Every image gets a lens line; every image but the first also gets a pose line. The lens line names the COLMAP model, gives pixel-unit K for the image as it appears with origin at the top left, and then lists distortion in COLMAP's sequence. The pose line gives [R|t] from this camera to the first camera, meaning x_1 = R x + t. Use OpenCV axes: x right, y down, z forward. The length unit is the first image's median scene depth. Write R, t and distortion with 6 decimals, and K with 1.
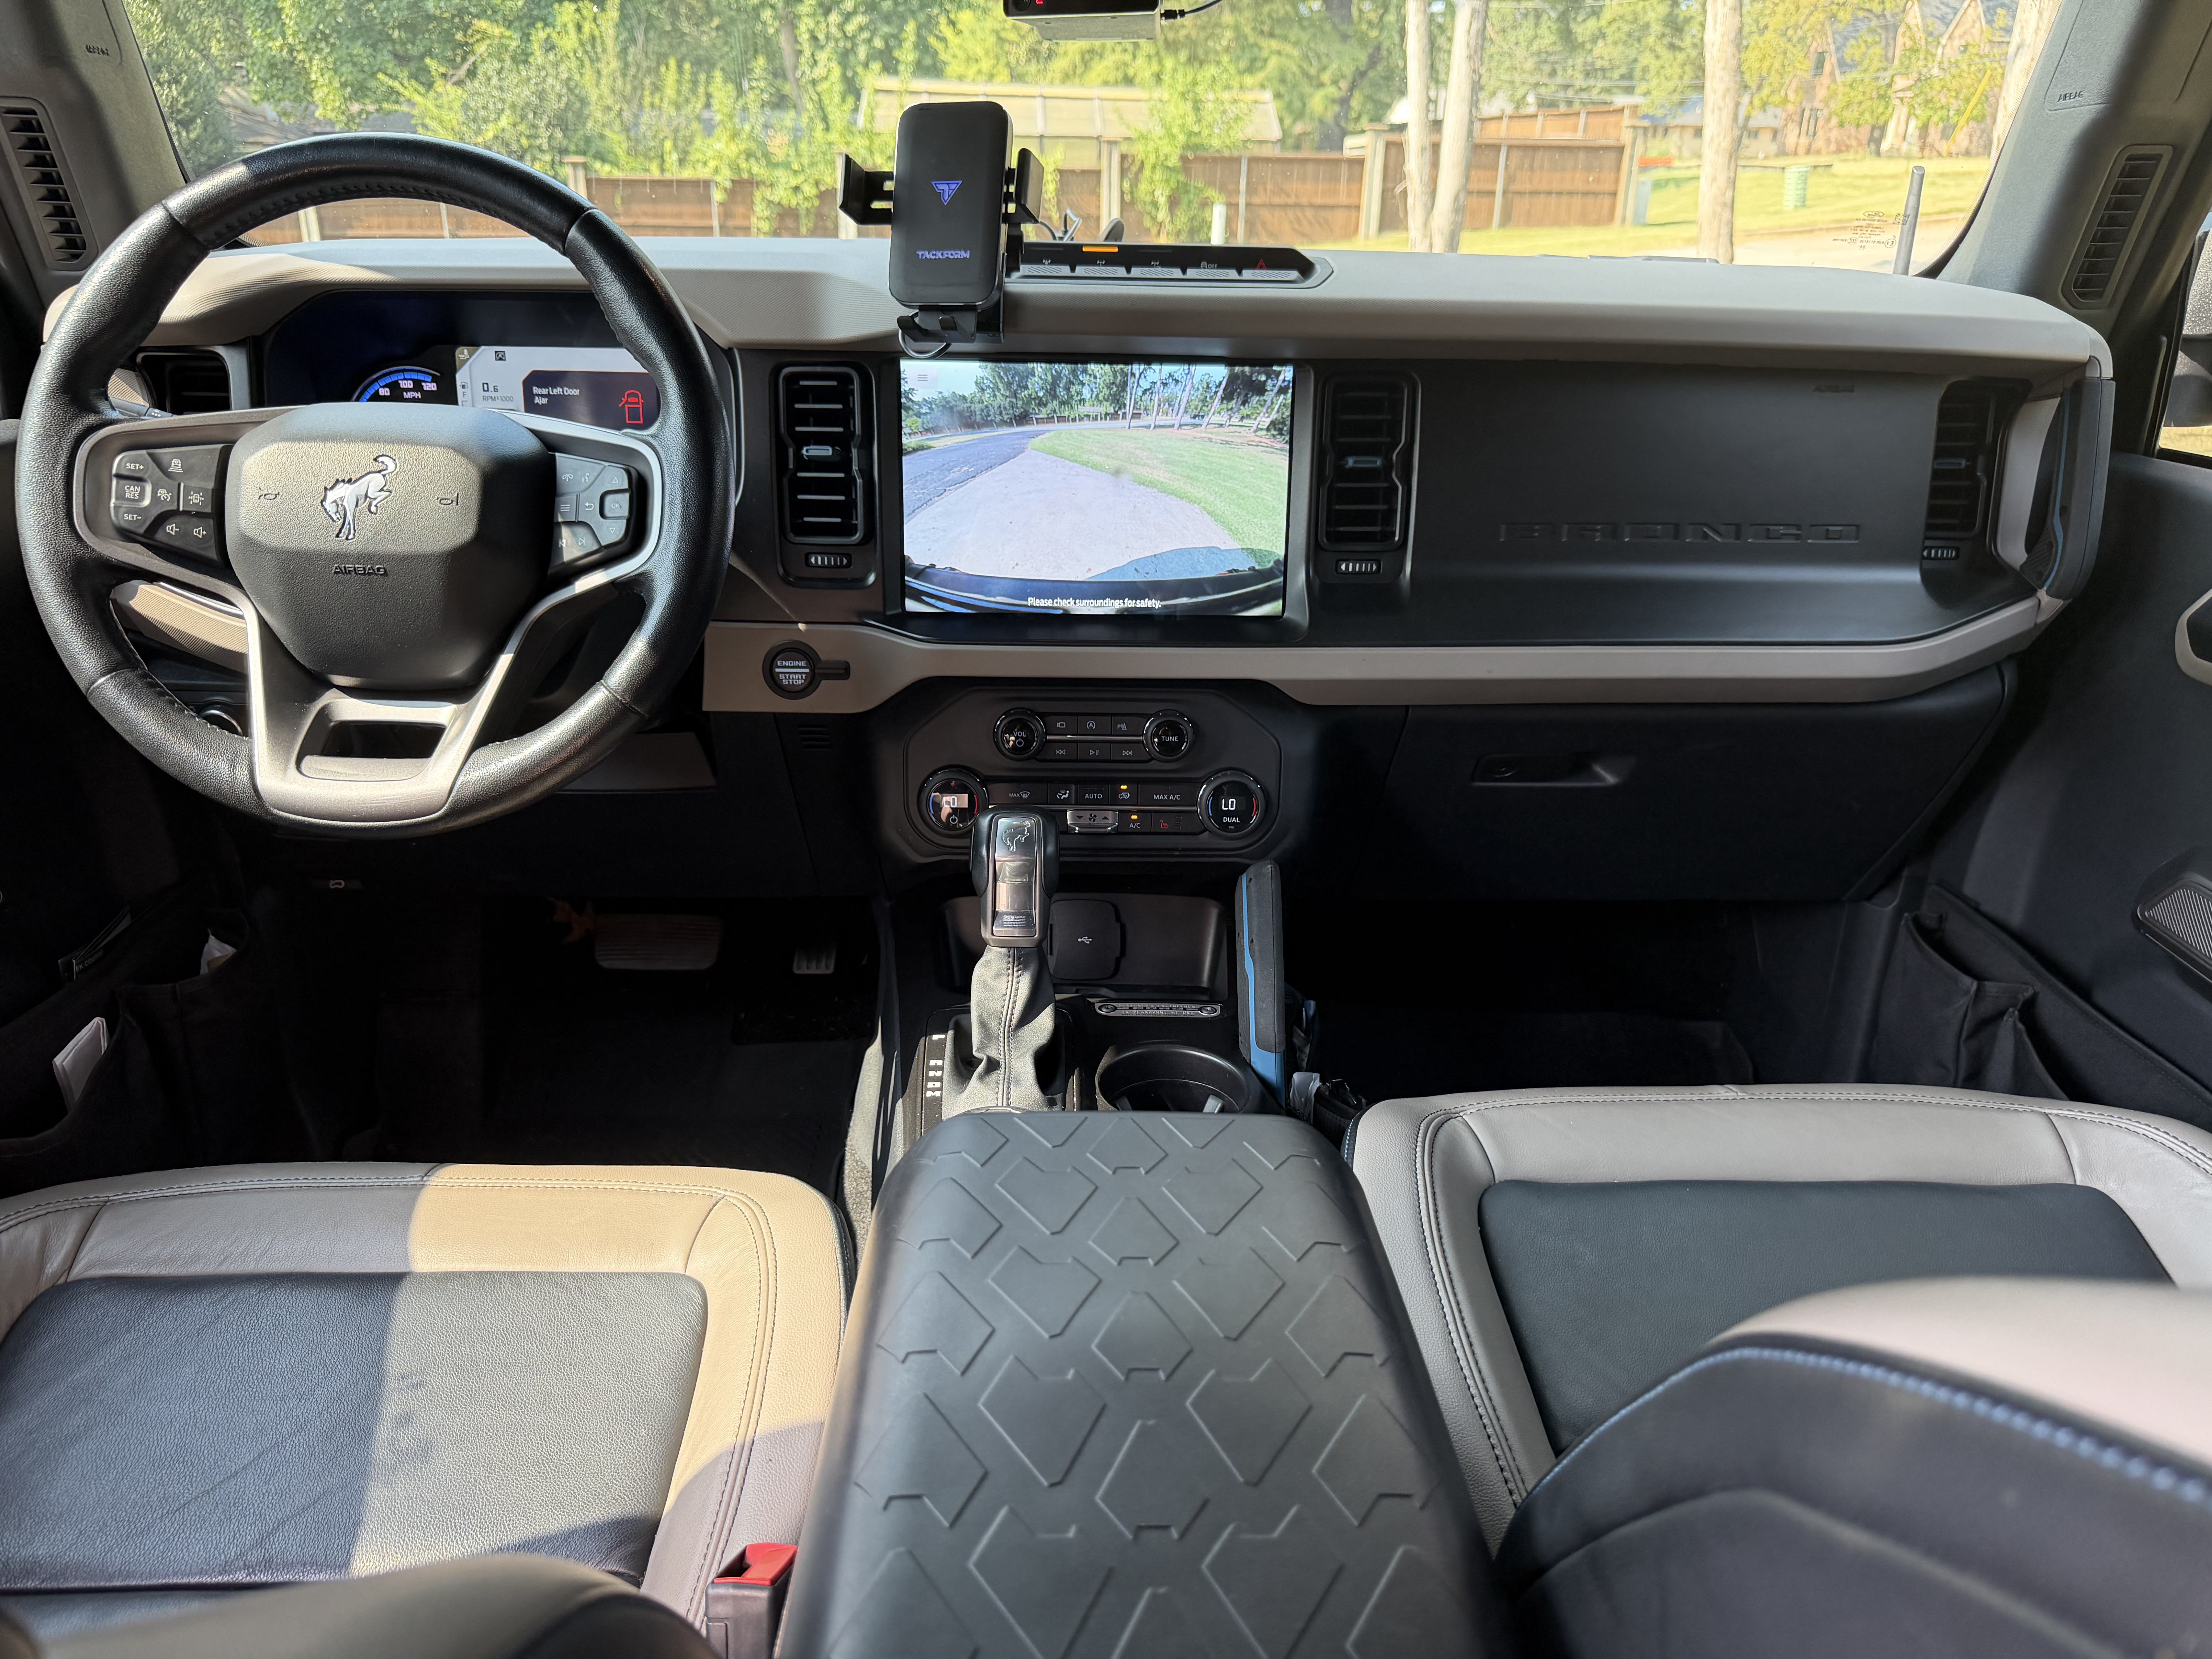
lens RADIAL K [[1560.0, 0, 1070.1], [0, 1560.0, 829.4], [0, 0, 1]] dist [-0.024128, -0.002058]
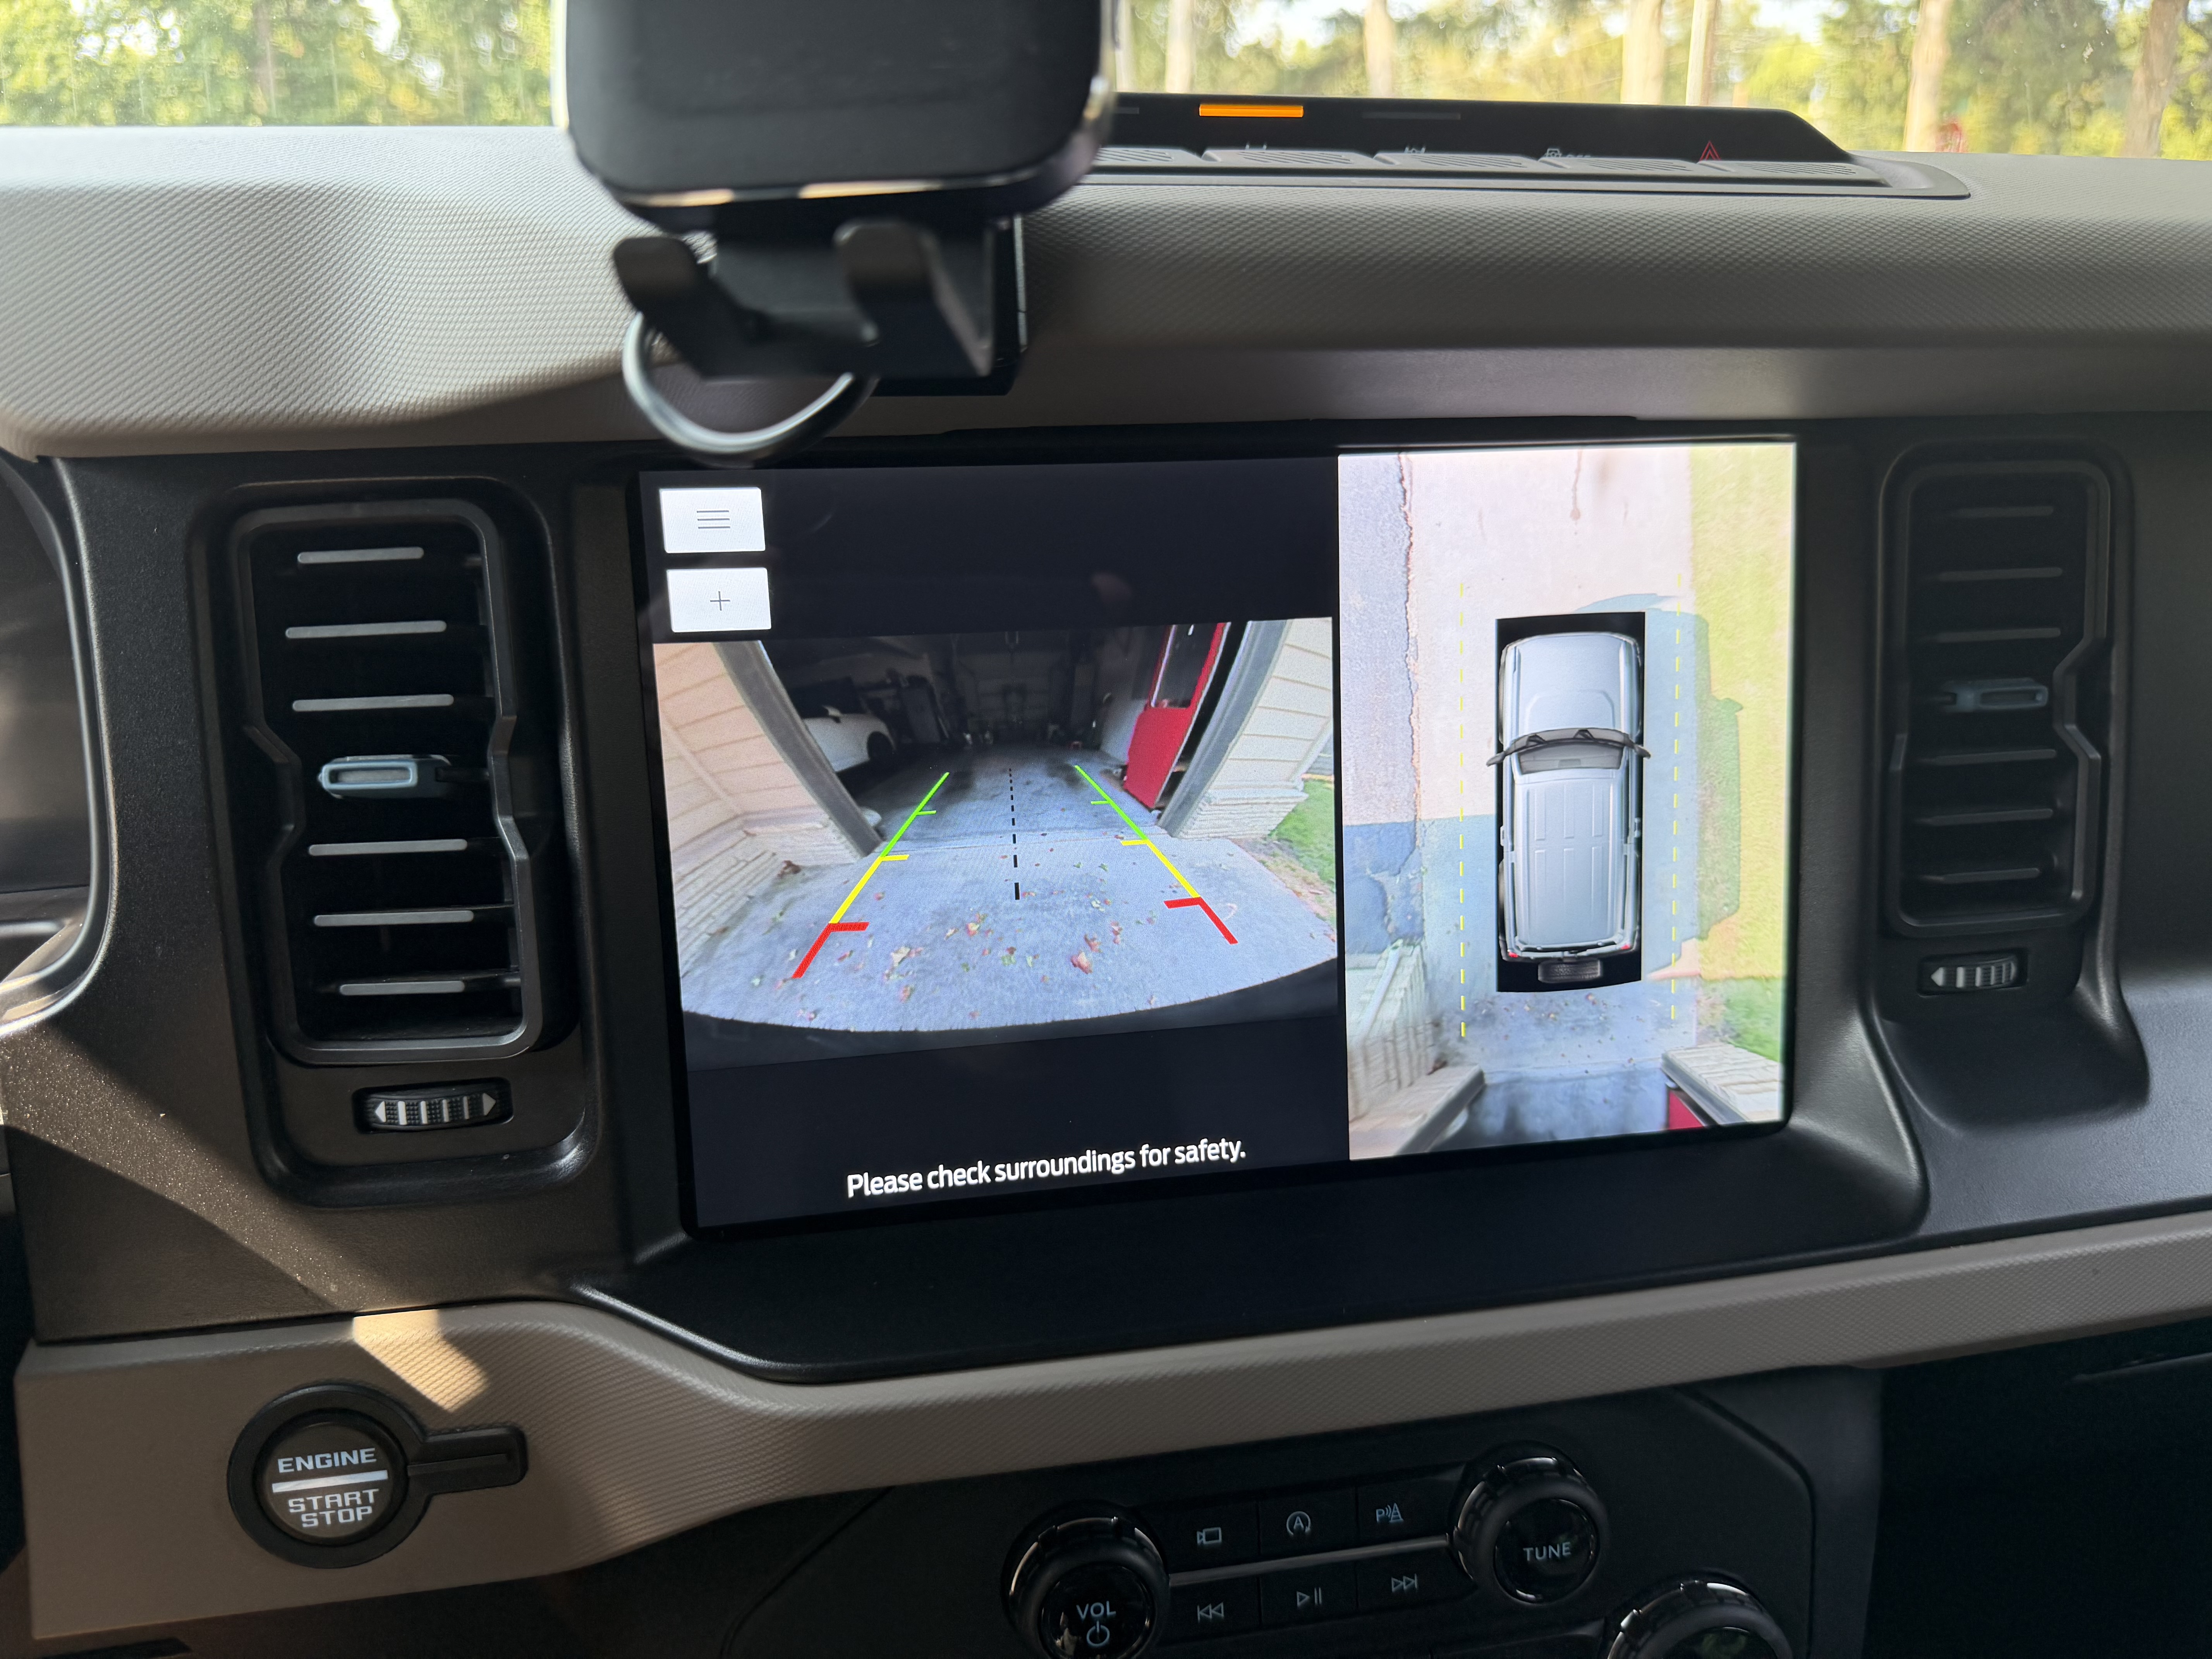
lens RADIAL K [[1674.1, 0, 1106.3], [0, 1674.1, 782.6], [0, 0, 1]] dist [-0.000877, 0.006643]
pose [[0.980814, -0.076497, 0.179310, -0.074611], [0.102819, 0.984450, -0.142431, -0.167762], [-0.165626, 0.158135, 0.973428, 0.613513]]
